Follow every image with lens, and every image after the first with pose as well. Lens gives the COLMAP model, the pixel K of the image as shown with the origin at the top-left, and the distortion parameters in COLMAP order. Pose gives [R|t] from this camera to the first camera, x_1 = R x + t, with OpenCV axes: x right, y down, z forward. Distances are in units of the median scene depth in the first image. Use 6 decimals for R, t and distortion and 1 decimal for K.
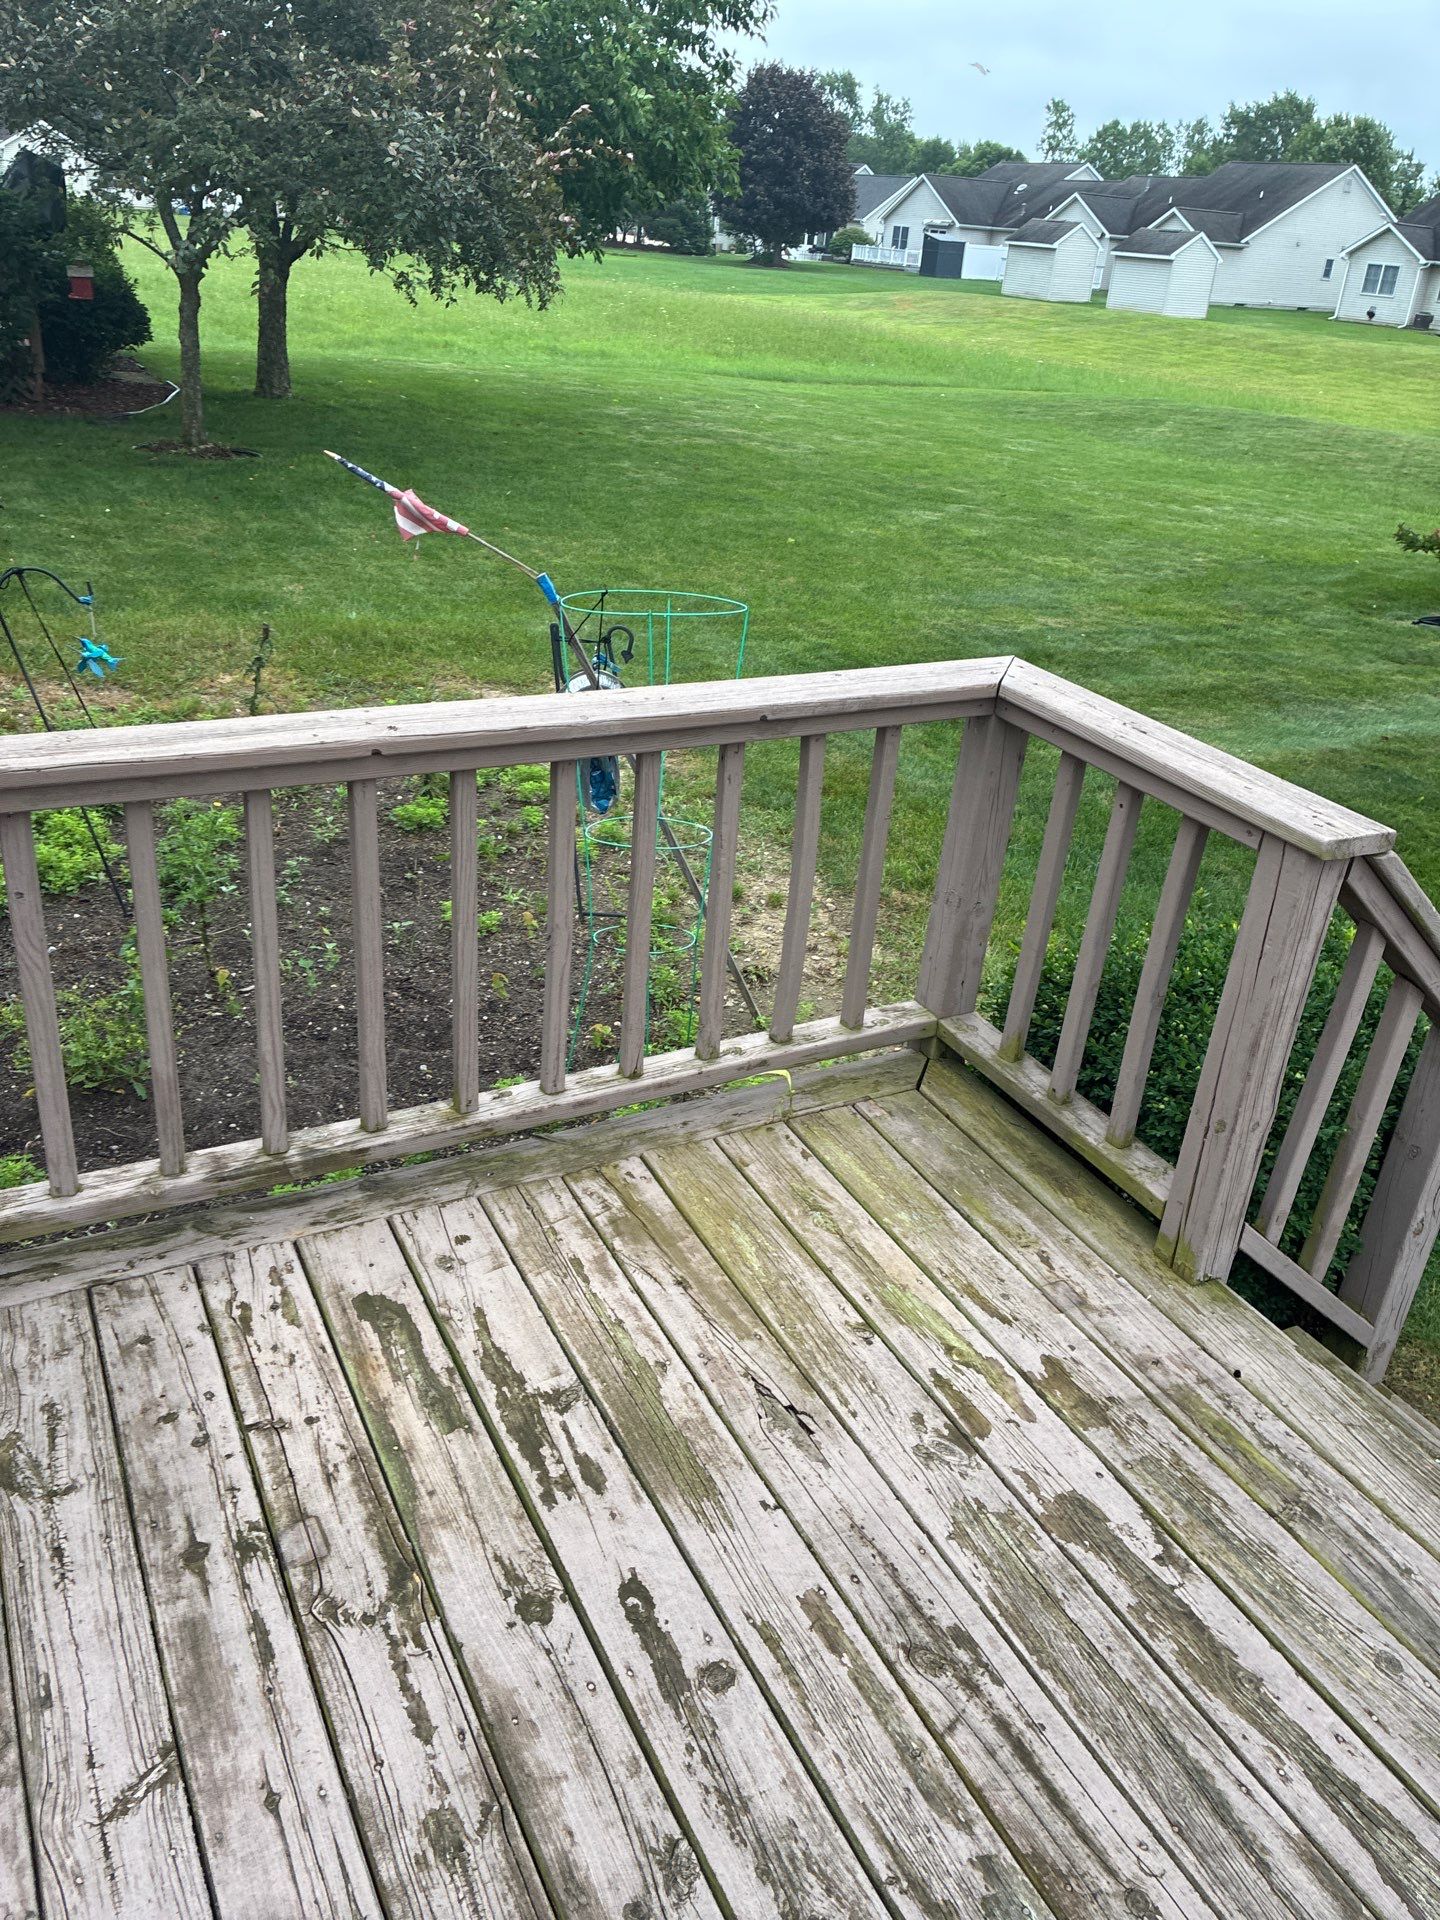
lens RADIAL K [[1472.3, 0, 720.0], [0, 1472.3, 960.0], [0, 0, 1]] dist [0.066024, -0.089492]
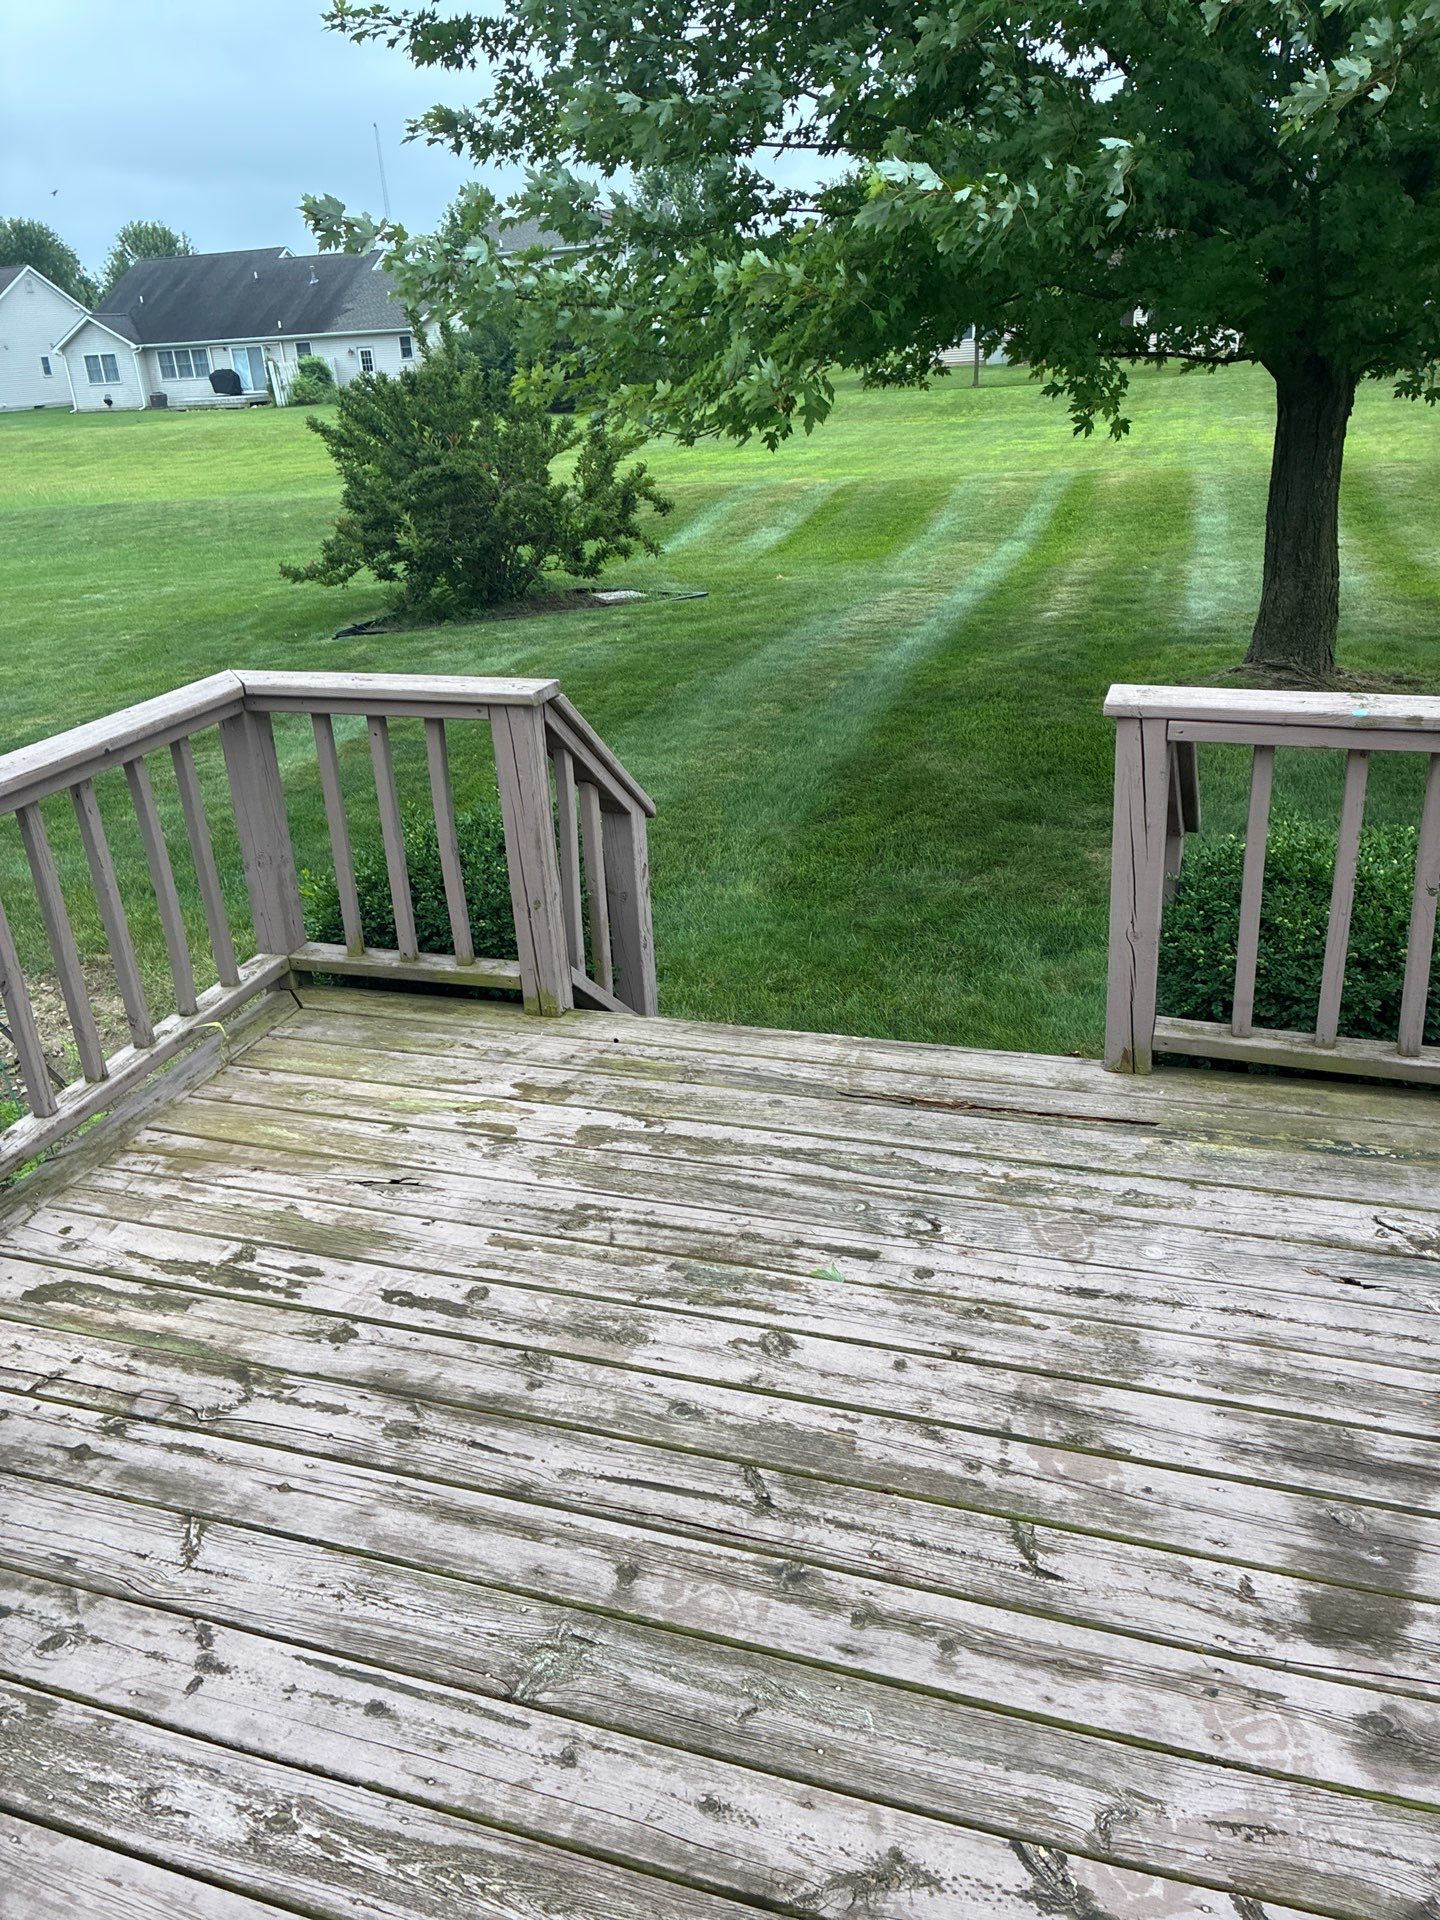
lens RADIAL K [[1435.2, 0, 720.0], [0, 1435.2, 960.0], [0, 0, 1]] dist [0.023415, 0.000286]
pose [[0.715952, -0.386298, 0.581537, -0.458377], [0.409830, 0.906896, 0.097868, 0.110601], [-0.565200, 0.168263, 0.807611, -0.318800]]
